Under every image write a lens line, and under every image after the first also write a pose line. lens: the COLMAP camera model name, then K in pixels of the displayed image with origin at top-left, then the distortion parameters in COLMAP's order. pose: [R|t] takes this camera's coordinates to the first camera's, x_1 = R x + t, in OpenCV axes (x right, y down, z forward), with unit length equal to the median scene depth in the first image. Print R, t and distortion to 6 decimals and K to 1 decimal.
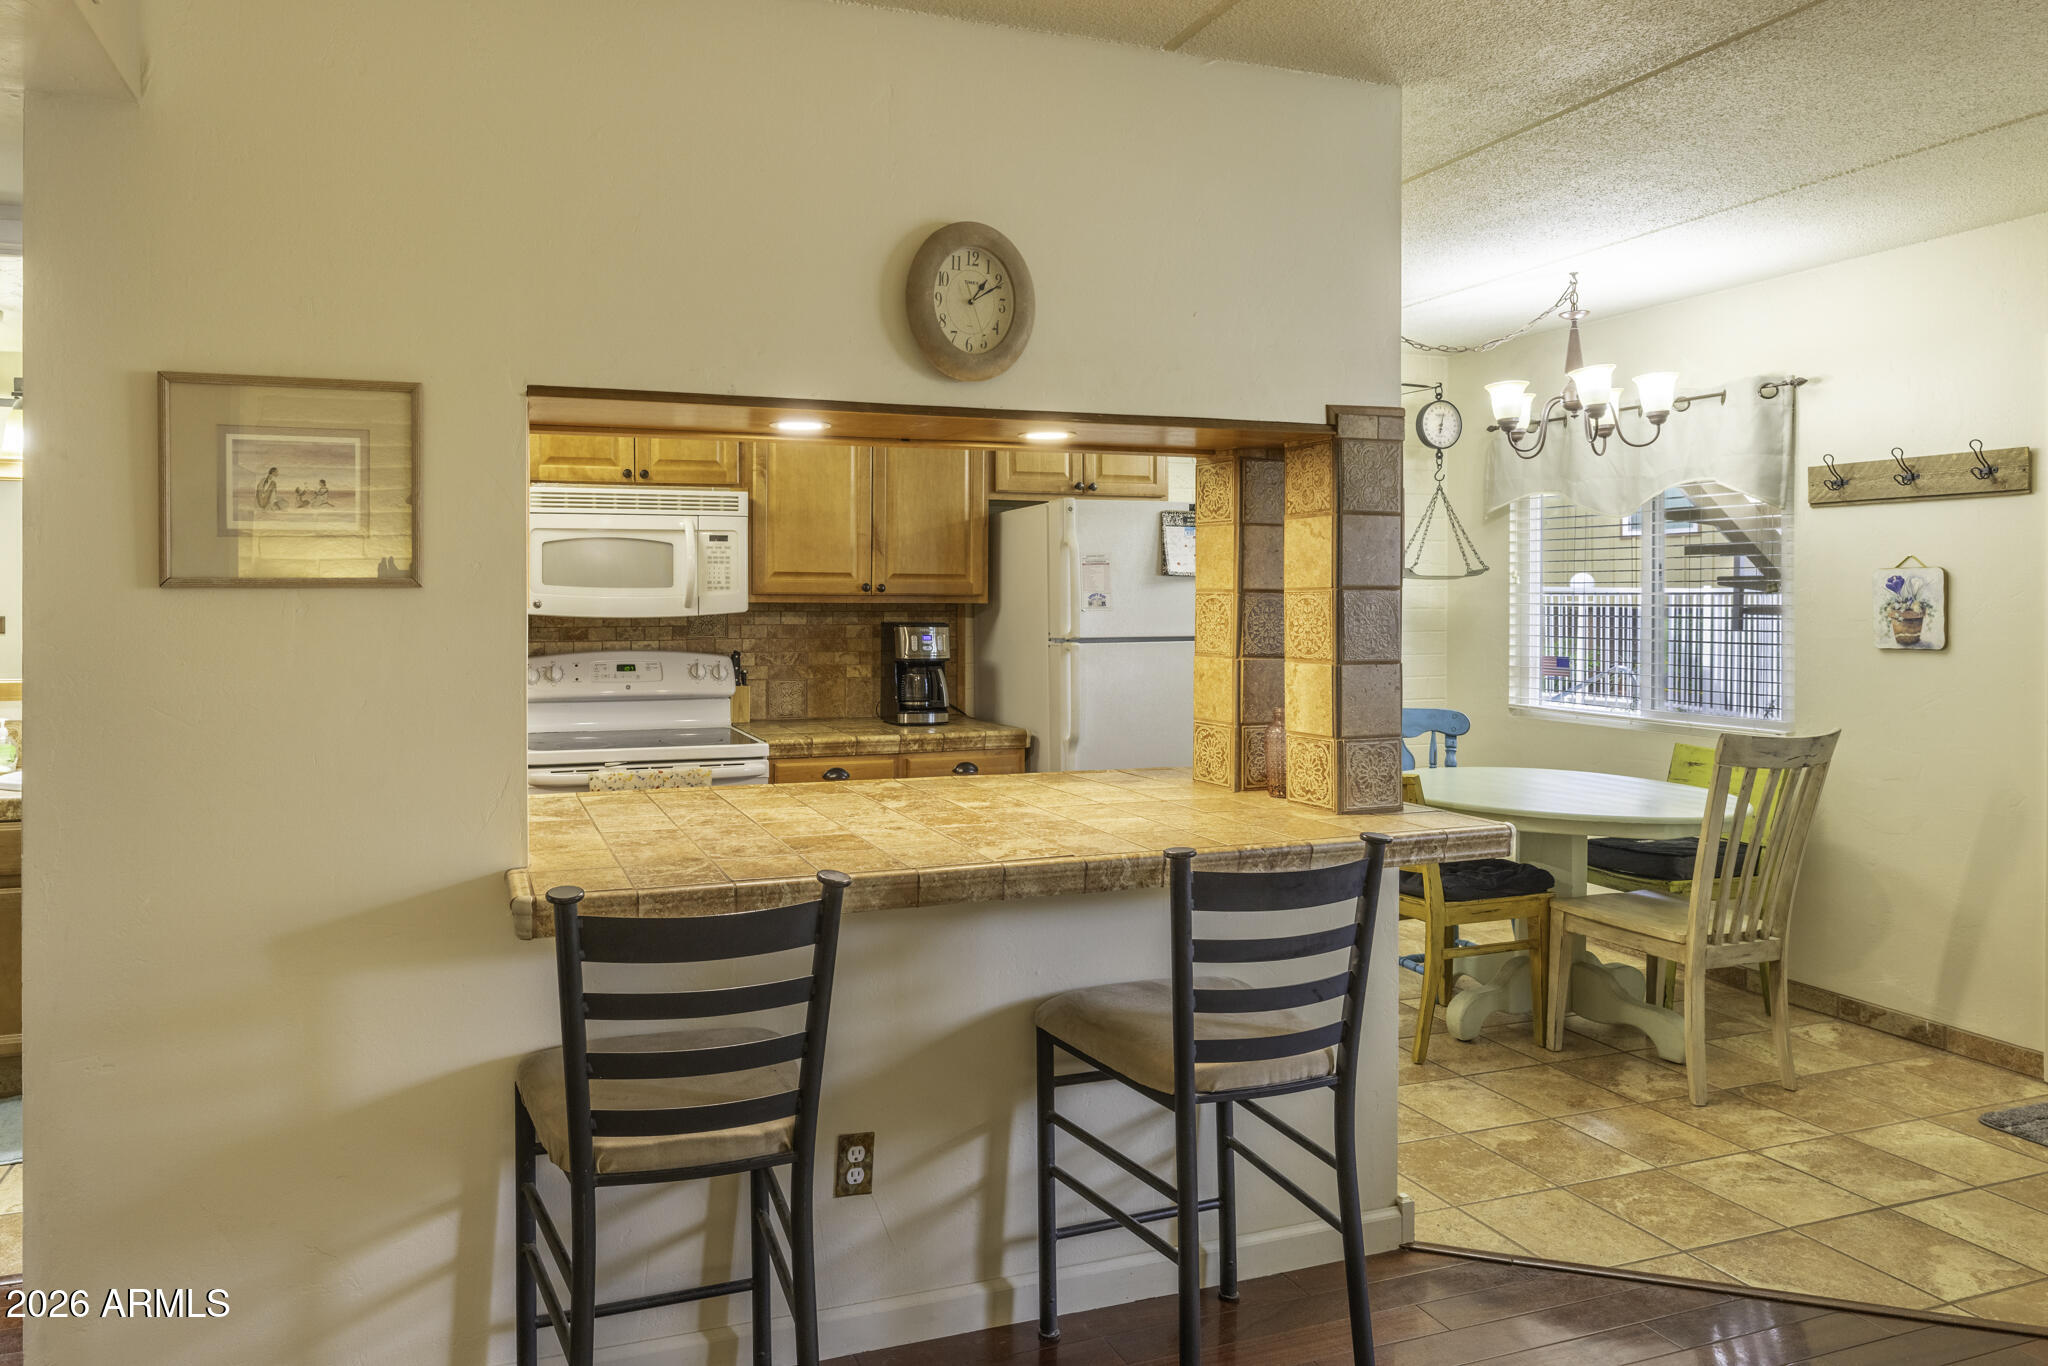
lens RADIAL K [[1211.1, 0, 877.1], [0, 1211.1, 579.5], [0, 0, 1]] dist [-0.012378, 0.003658]
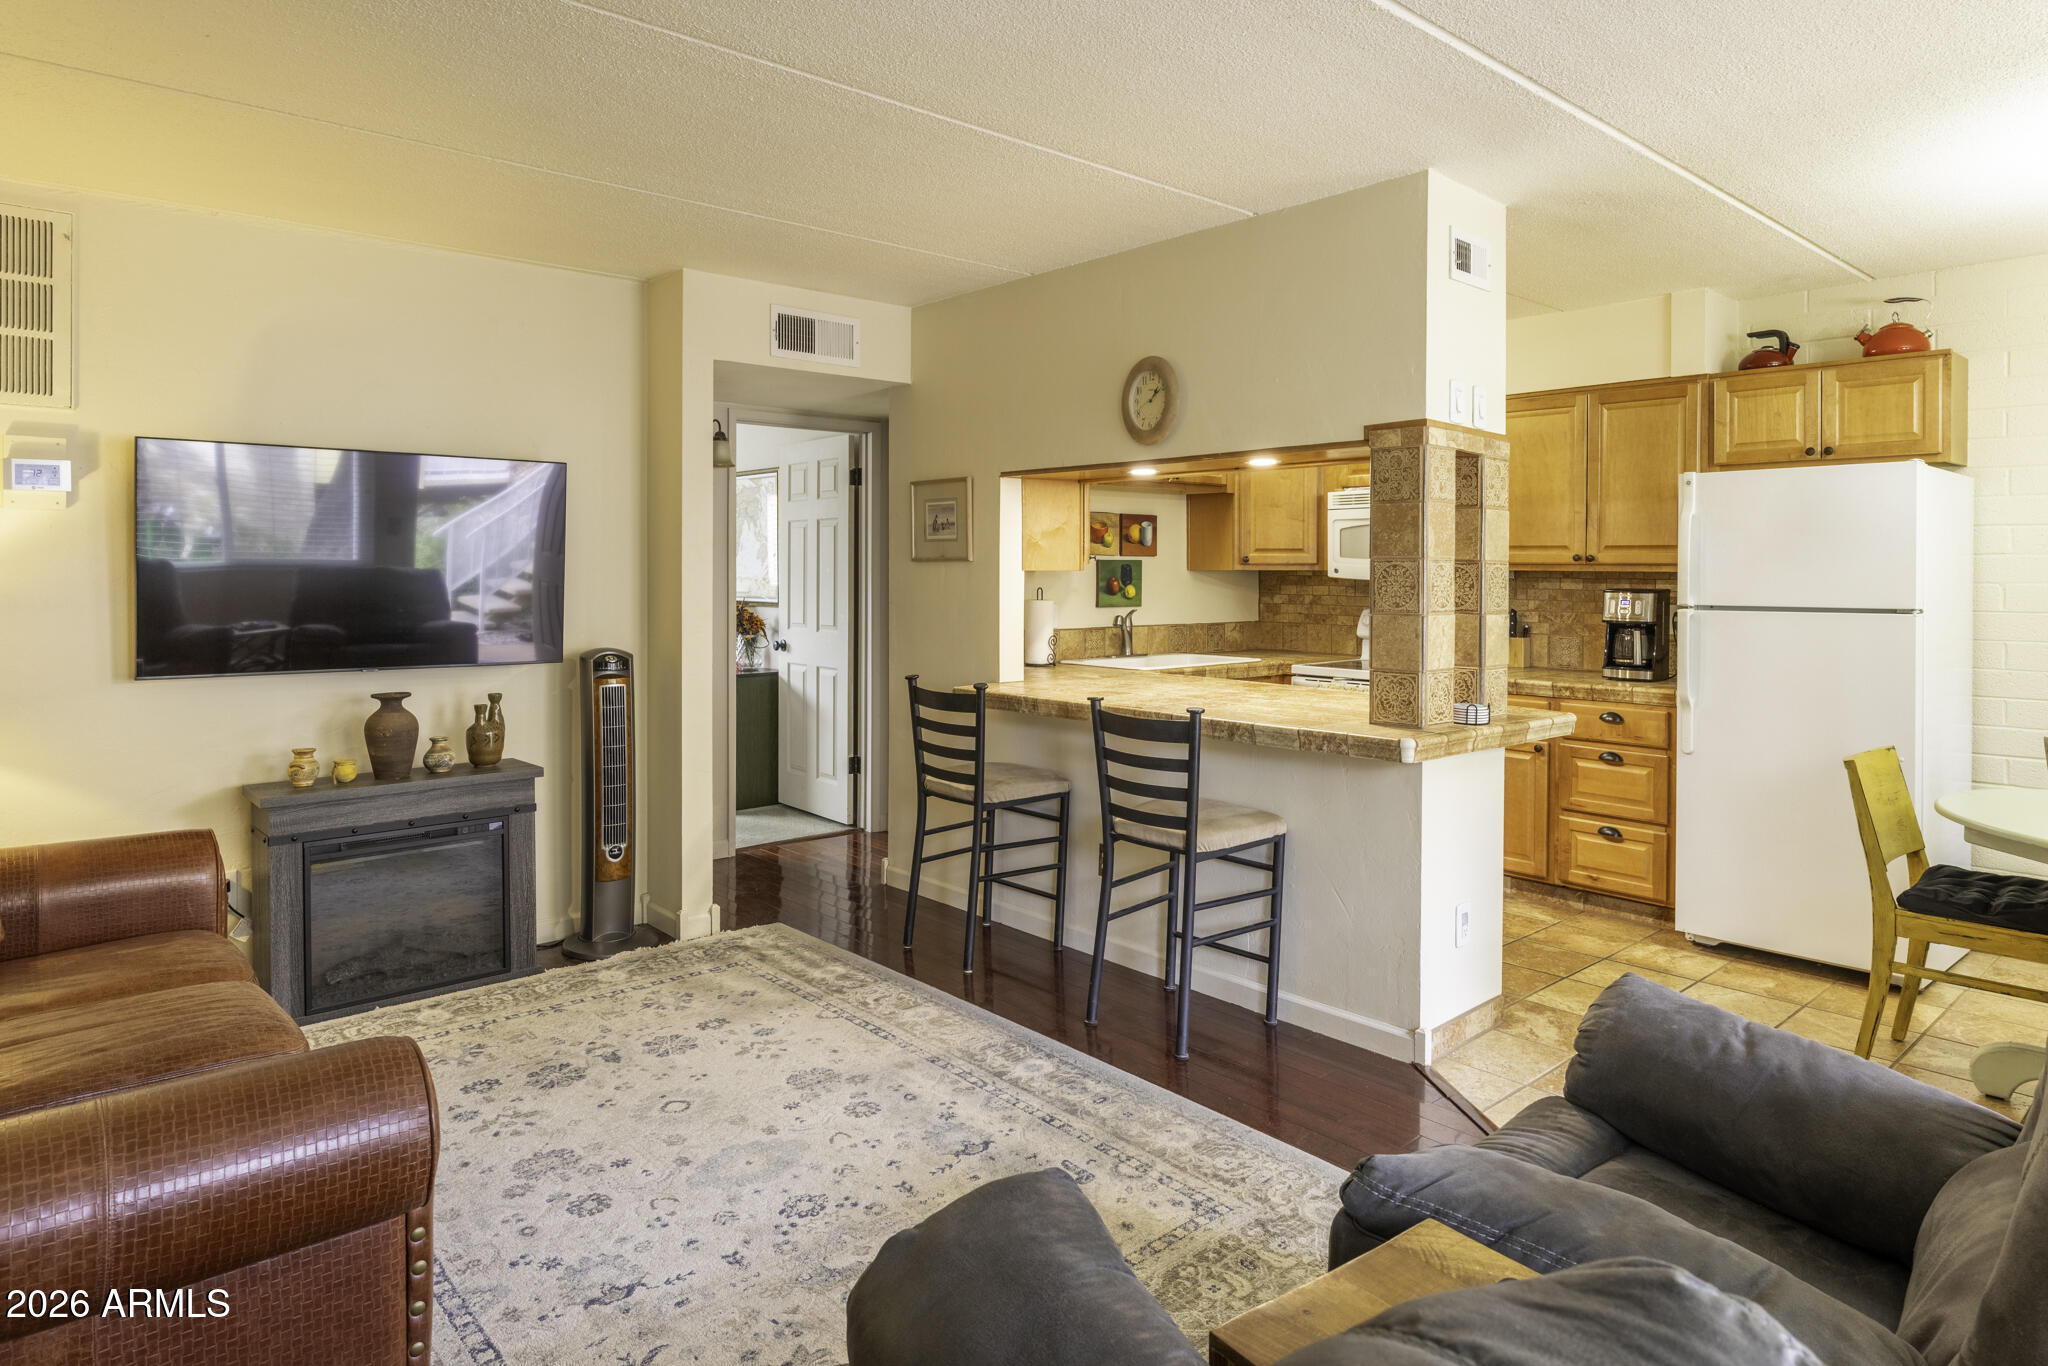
lens RADIAL K [[1211.1, 0, 1041.0], [0, 1211.1, 569.0], [0, 0, 1]] dist [-0.012378, 0.003658]
pose [[0.408806, 0.003194, -0.912616, 0.939506], [0.012963, 0.999873, 0.009307, -0.000062], [0.912529, -0.015635, 0.408713, 0.060807]]
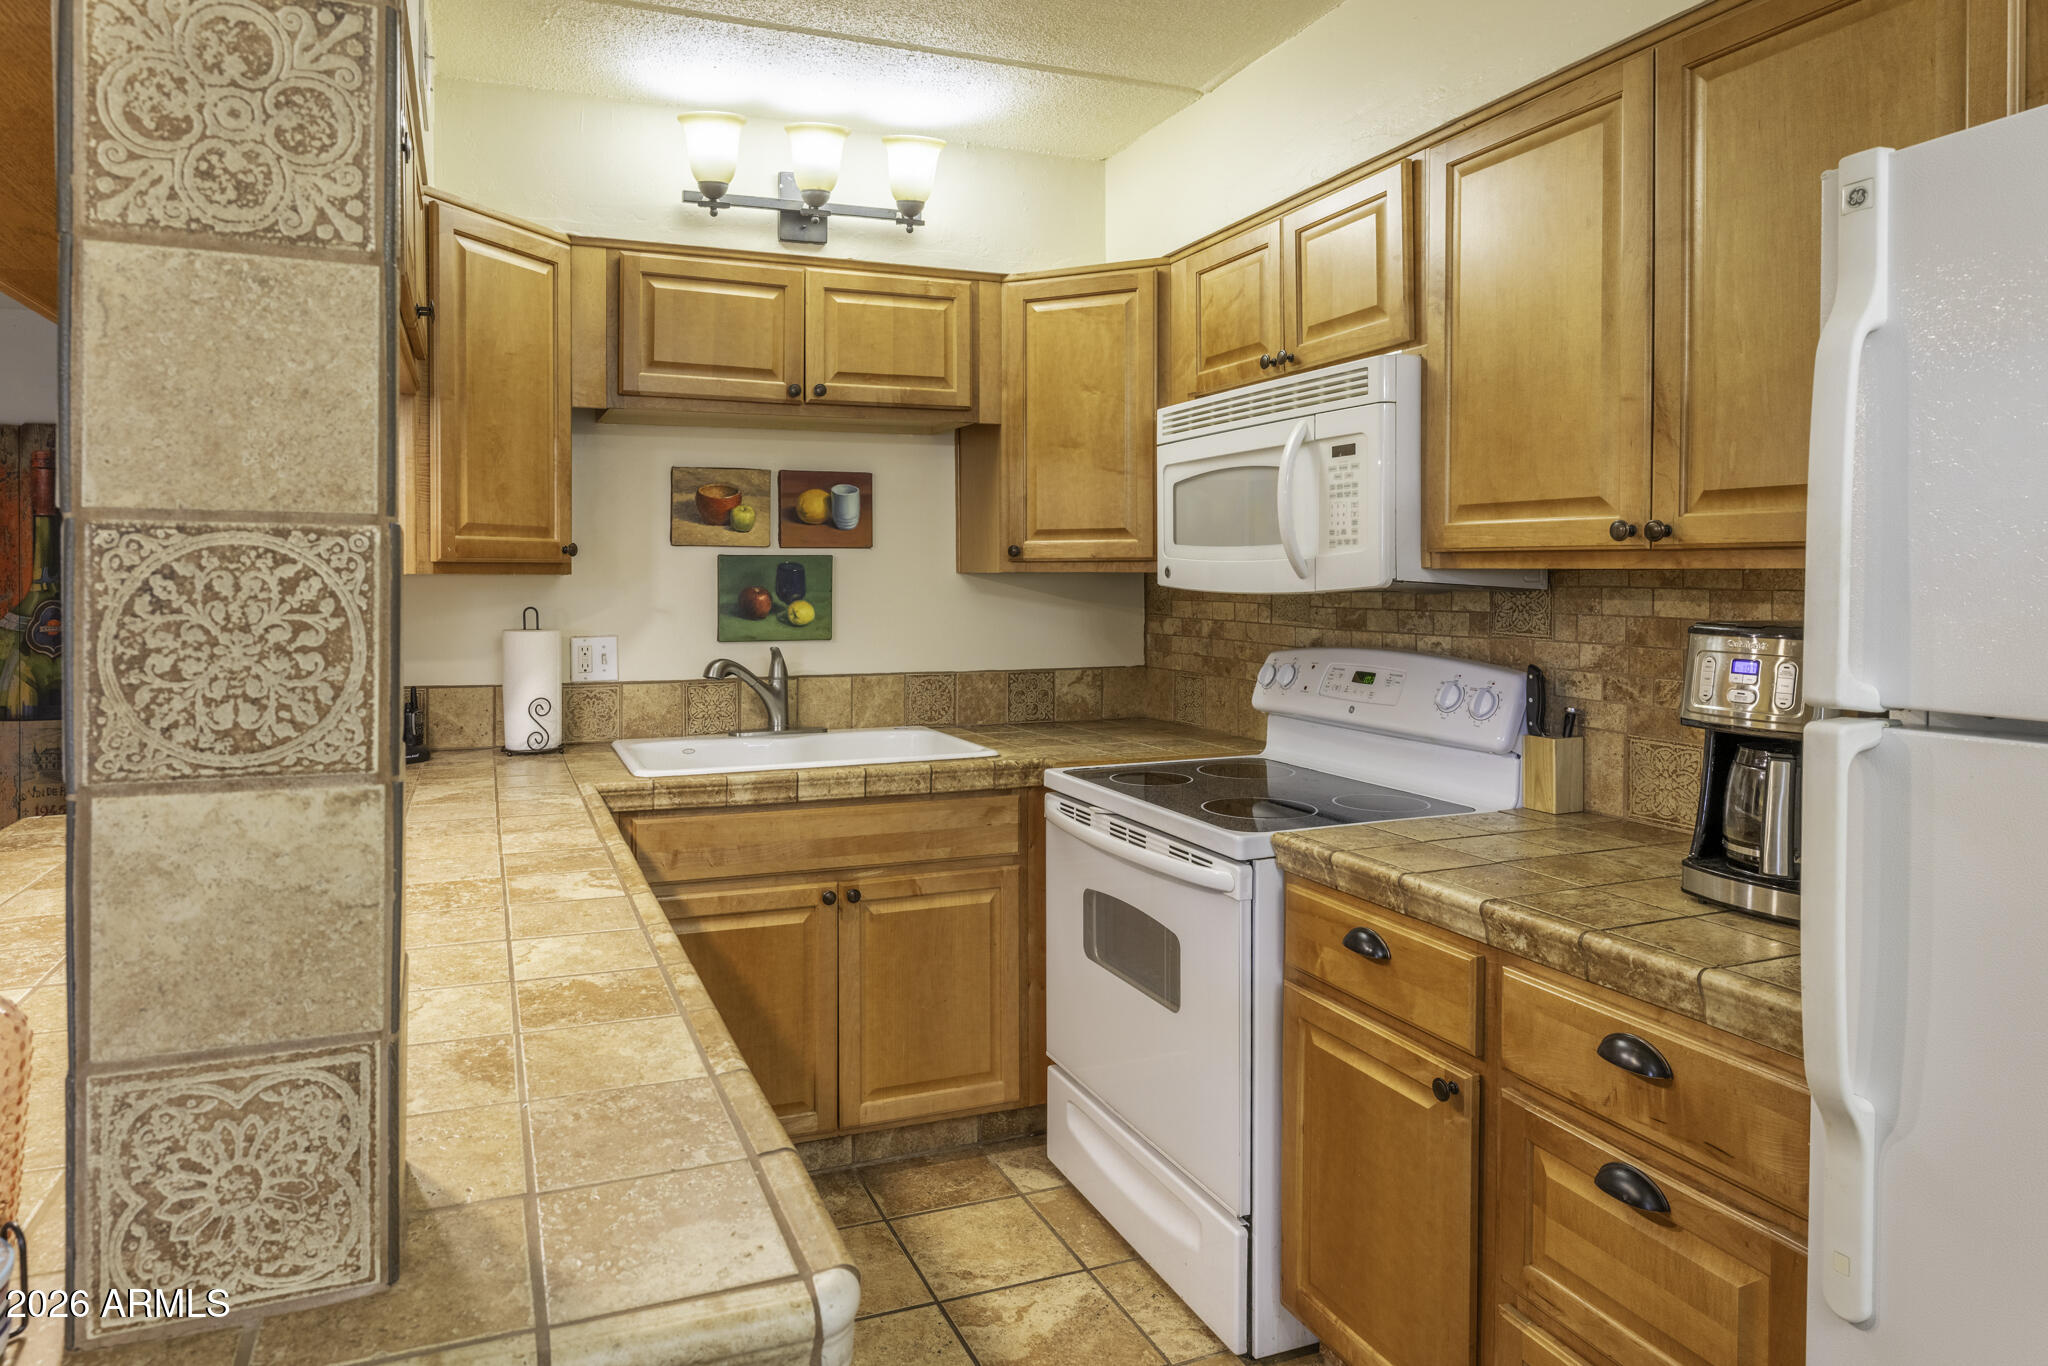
lens RADIAL K [[1211.1, 0, 934.9], [0, 1211.1, 591.0], [0, 0, 1]] dist [-0.012378, 0.003658]
pose [[0.034862, 0.015328, -0.999275, 0.426574], [0.020801, 0.999655, 0.016059, 0.017434], [0.999176, -0.021346, 0.034532, 0.849165]]
